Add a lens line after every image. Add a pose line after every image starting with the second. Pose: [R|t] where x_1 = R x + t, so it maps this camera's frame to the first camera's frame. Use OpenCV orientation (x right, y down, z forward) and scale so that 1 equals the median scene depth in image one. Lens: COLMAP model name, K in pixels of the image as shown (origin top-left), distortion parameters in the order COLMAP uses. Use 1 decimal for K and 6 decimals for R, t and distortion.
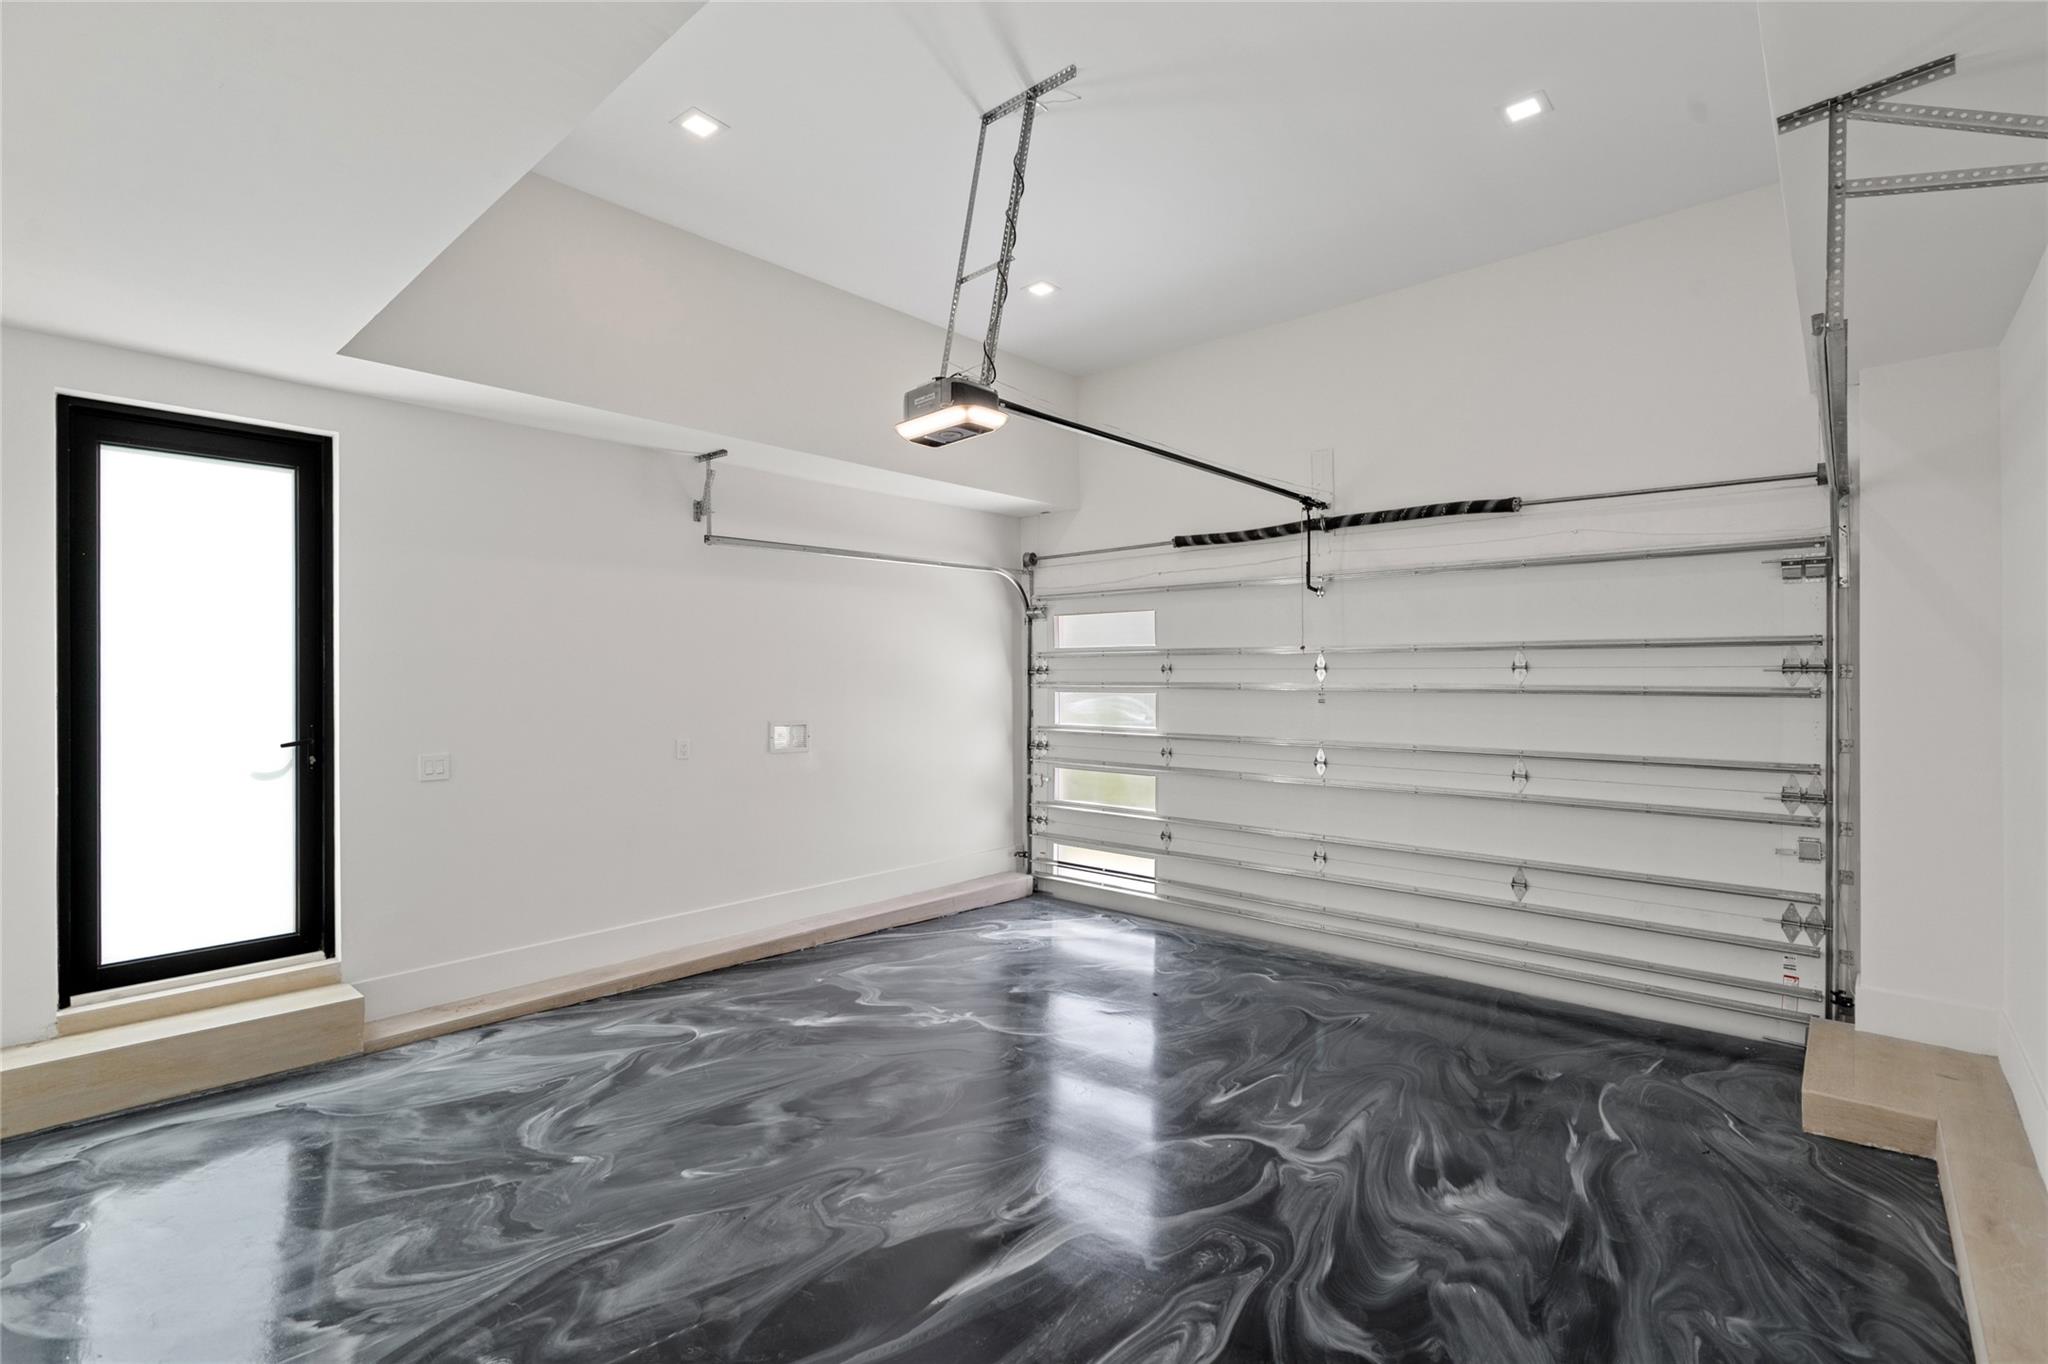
lens RADIAL K [[915.6, 0, 1024.4], [0, 915.6, 679.2], [0, 0, 1]] dist [0.000386, -0.000081]
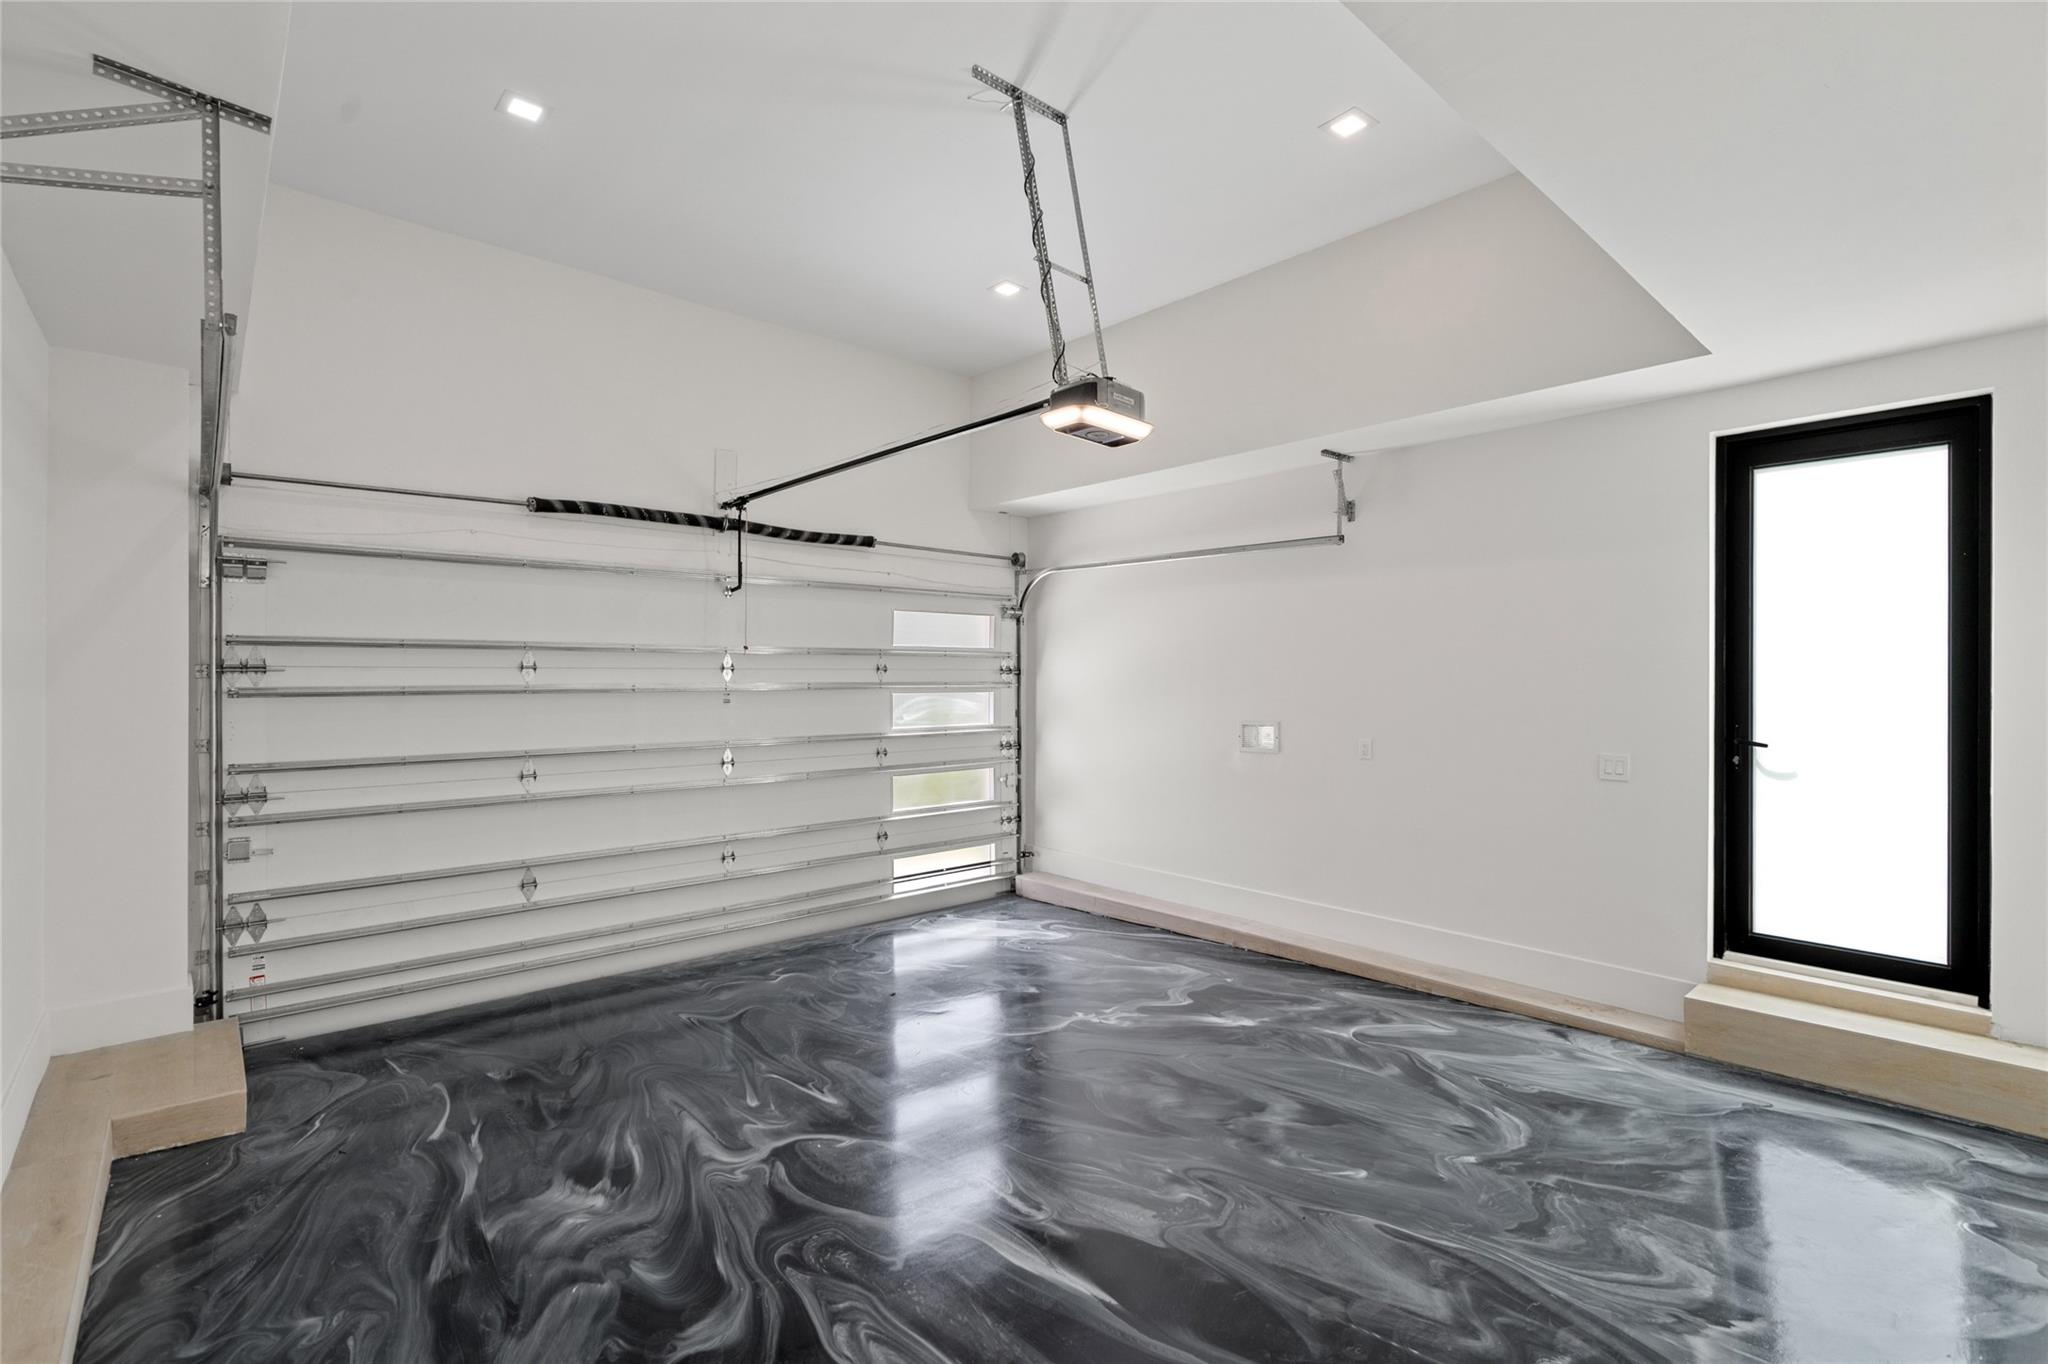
lens RADIAL K [[915.6, 0, 1025.2], [0, 915.6, 678.4], [0, 0, 1]] dist [0.000386, -0.000081]
pose [[0.100967, -0.002500, 0.994887, -0.593322], [0.003163, 0.999993, 0.002192, -0.001791], [-0.994885, 0.002926, 0.100974, 0.535667]]
